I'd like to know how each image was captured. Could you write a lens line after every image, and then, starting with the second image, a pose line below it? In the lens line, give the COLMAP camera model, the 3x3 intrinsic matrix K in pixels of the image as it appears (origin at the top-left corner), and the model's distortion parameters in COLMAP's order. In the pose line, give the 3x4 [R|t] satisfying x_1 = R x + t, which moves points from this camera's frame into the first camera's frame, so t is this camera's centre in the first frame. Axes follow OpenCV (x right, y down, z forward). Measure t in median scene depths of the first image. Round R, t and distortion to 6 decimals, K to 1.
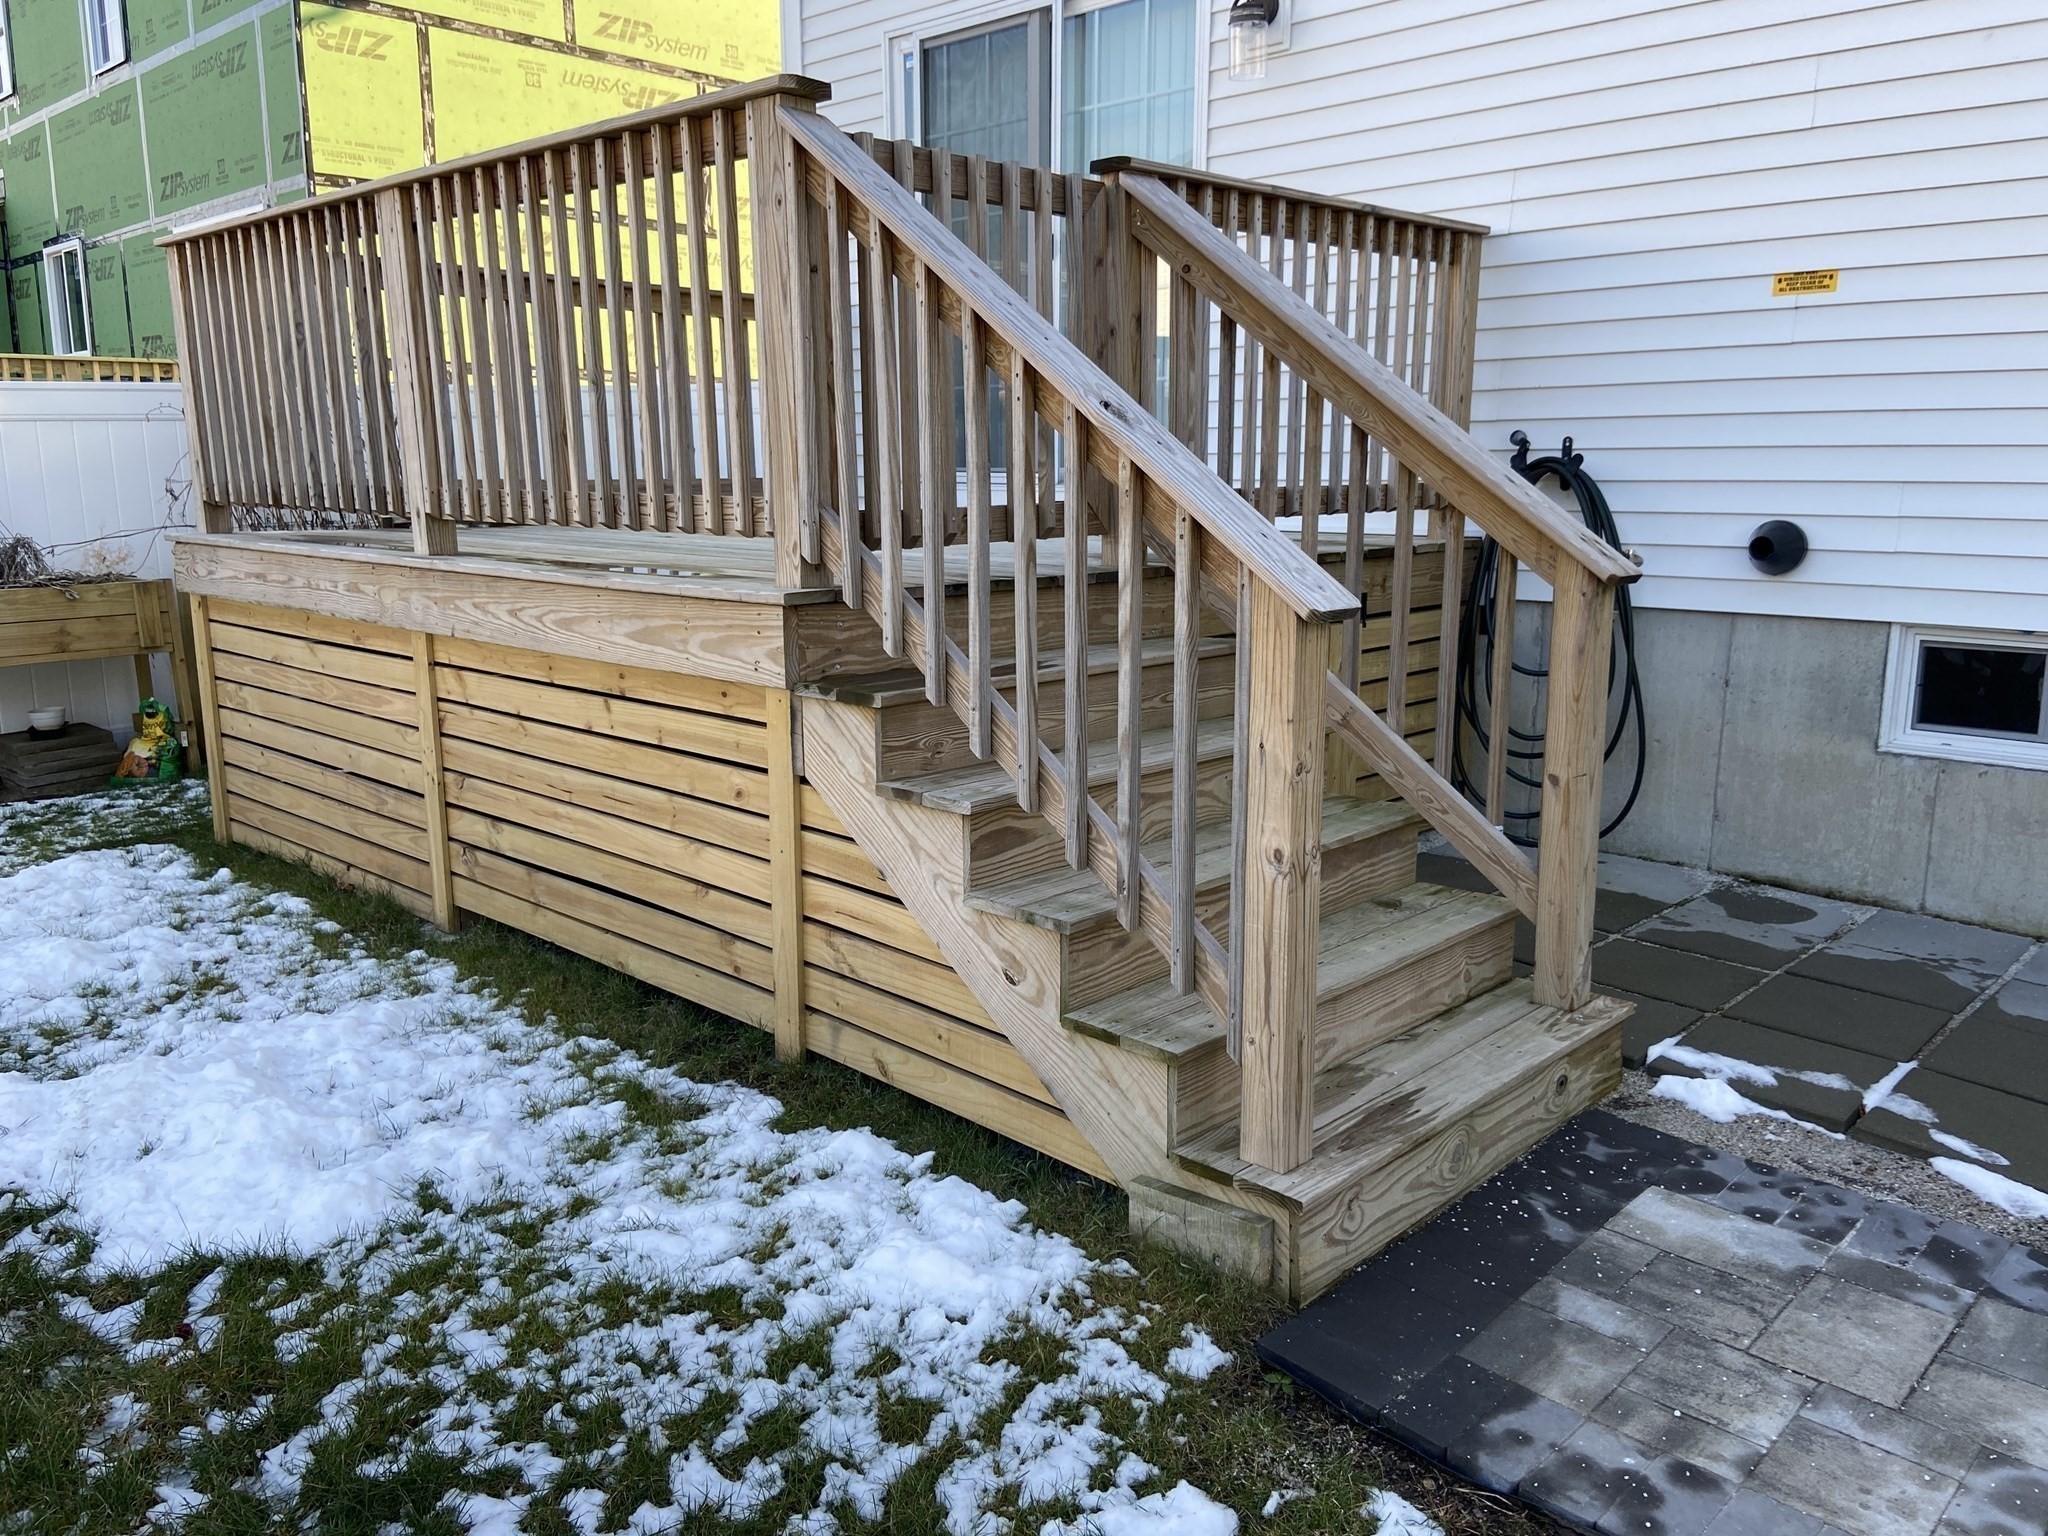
lens RADIAL K [[1496.2, 0, 1021.3], [0, 1496.2, 762.7], [0, 0, 1]] dist [0.112035, -0.134554]
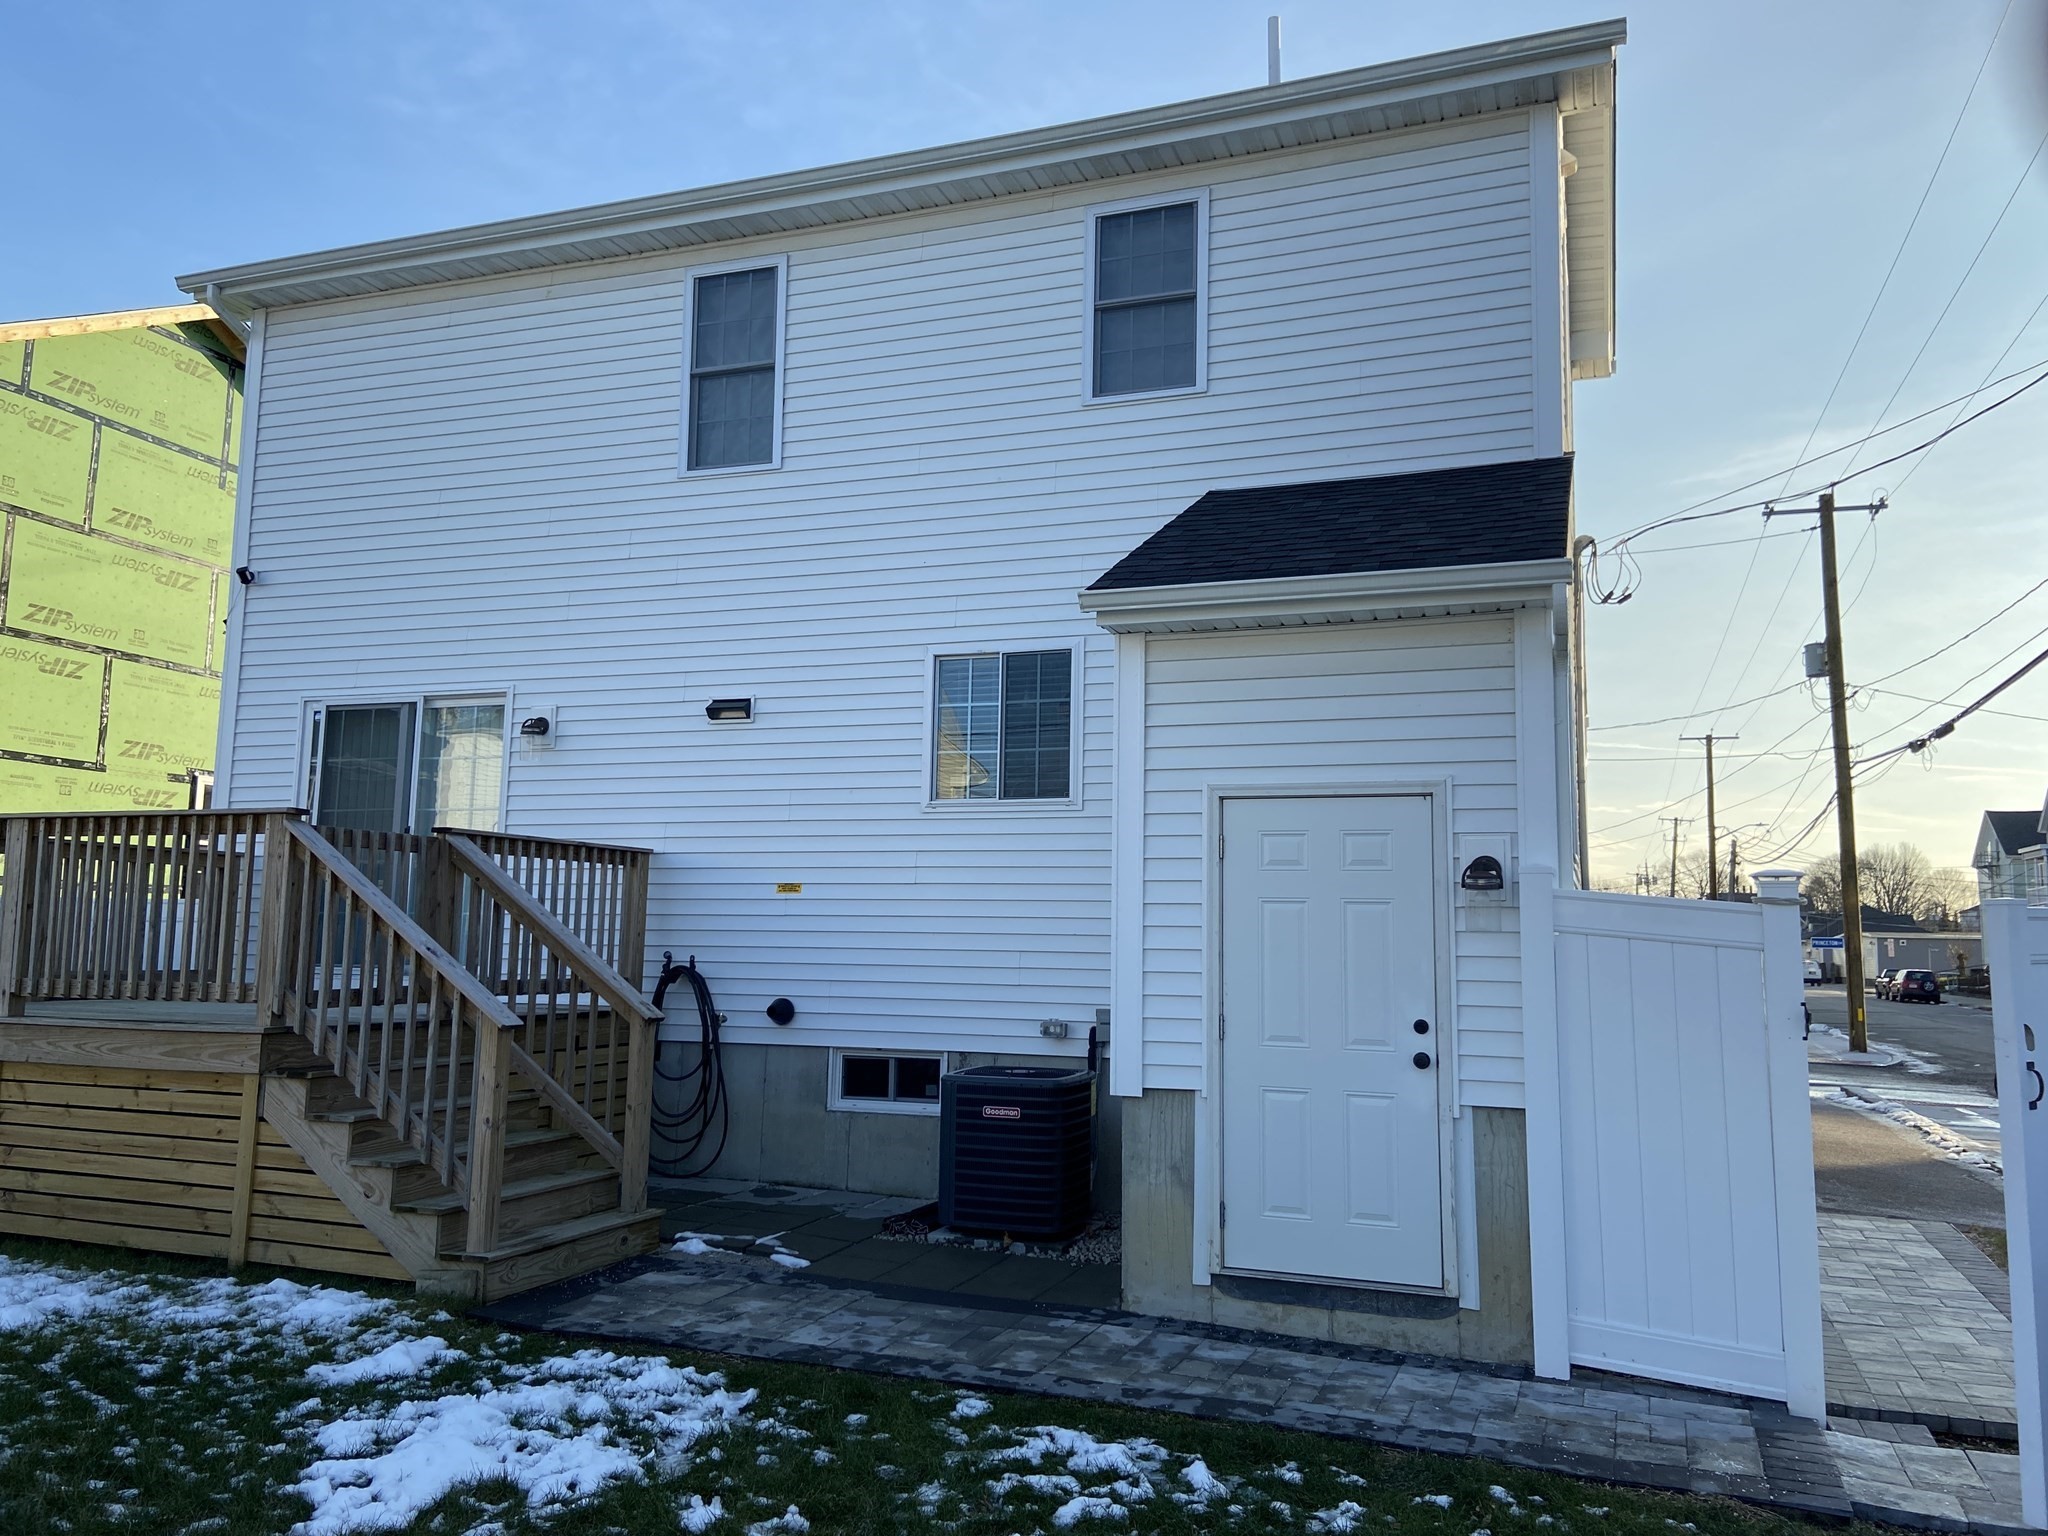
lens RADIAL K [[1496.2, 0, 1021.3], [0, 1496.2, 762.7], [0, 0, 1]] dist [0.112035, -0.134554]
pose [[0.916766, 0.067421, 0.393694, -0.047900], [0.059965, 0.951248, -0.302540, 0.250713], [-0.394899, 0.300966, 0.868029, -1.435418]]
